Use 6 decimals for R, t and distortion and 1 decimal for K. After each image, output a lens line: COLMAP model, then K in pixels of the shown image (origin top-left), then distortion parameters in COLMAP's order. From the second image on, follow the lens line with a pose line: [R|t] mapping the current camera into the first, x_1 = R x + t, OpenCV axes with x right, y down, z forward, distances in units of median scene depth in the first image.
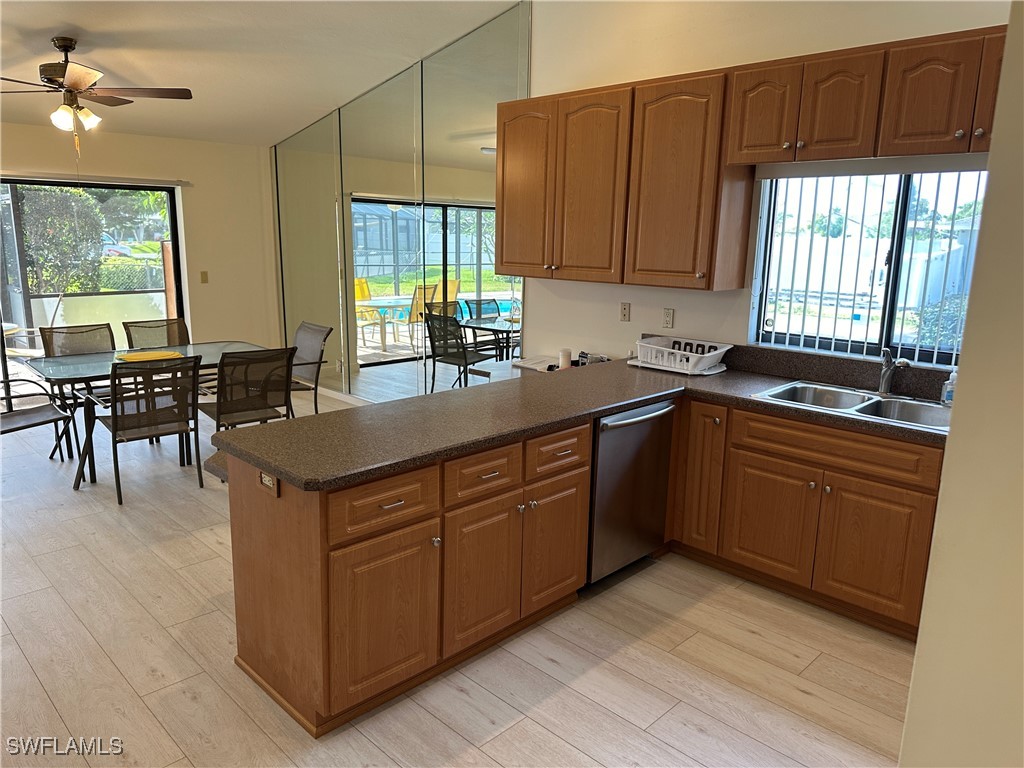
lens RADIAL K [[714.7, 0, 508.0], [0, 714.7, 383.1], [0, 0, 1]] dist [0.092962, -0.126677]
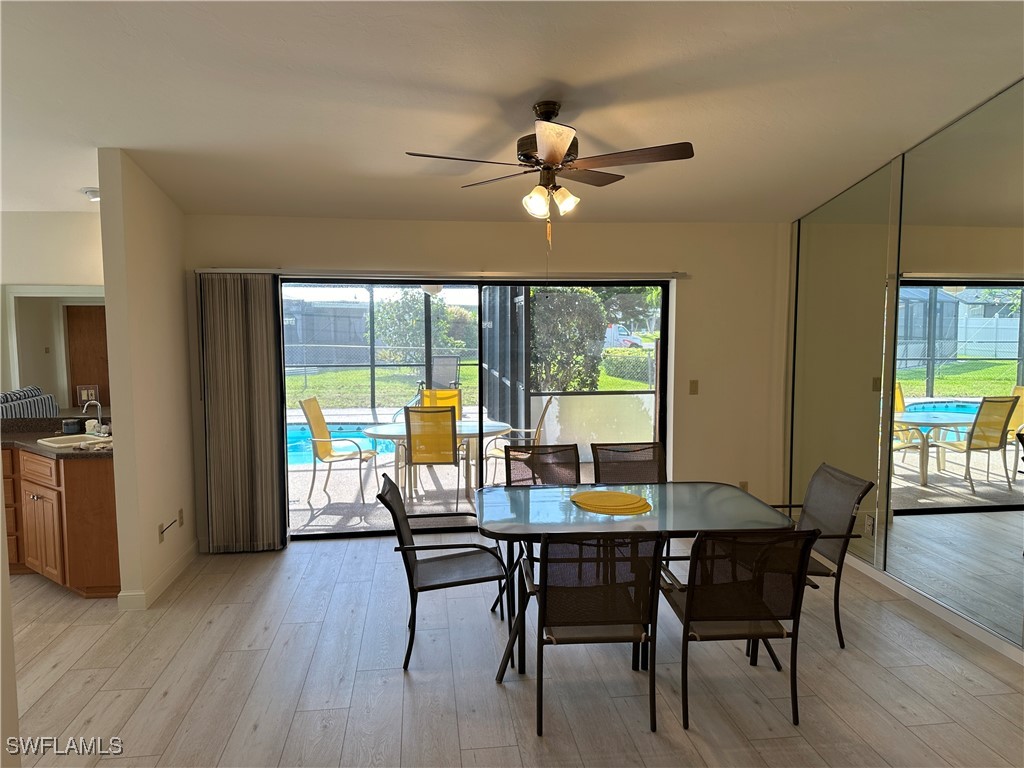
lens RADIAL K [[714.7, 0, 508.0], [0, 714.7, 383.1], [0, 0, 1]] dist [0.092962, -0.126677]
pose [[0.789546, 0.038053, -0.612510, -0.136050], [-0.110271, 0.990628, -0.080600, -0.094222], [0.603702, 0.131179, 0.786343, 0.362360]]
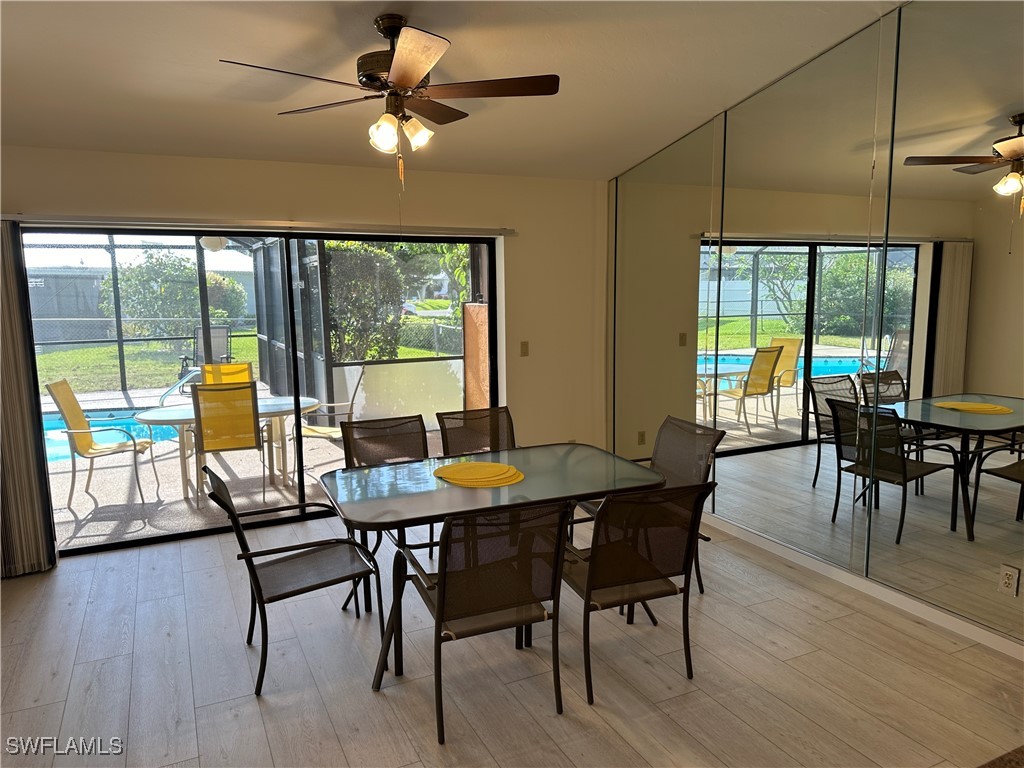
lens RADIAL K [[721.3, 0, 509.1], [0, 721.3, 389.9], [0, 0, 1]] dist [0.042209, -0.053997]
pose [[0.942769, 0.019912, -0.332851, -0.257262], [-0.039980, 0.997764, -0.053551, -0.087557], [0.331040, 0.063794, 0.941458, 0.390155]]
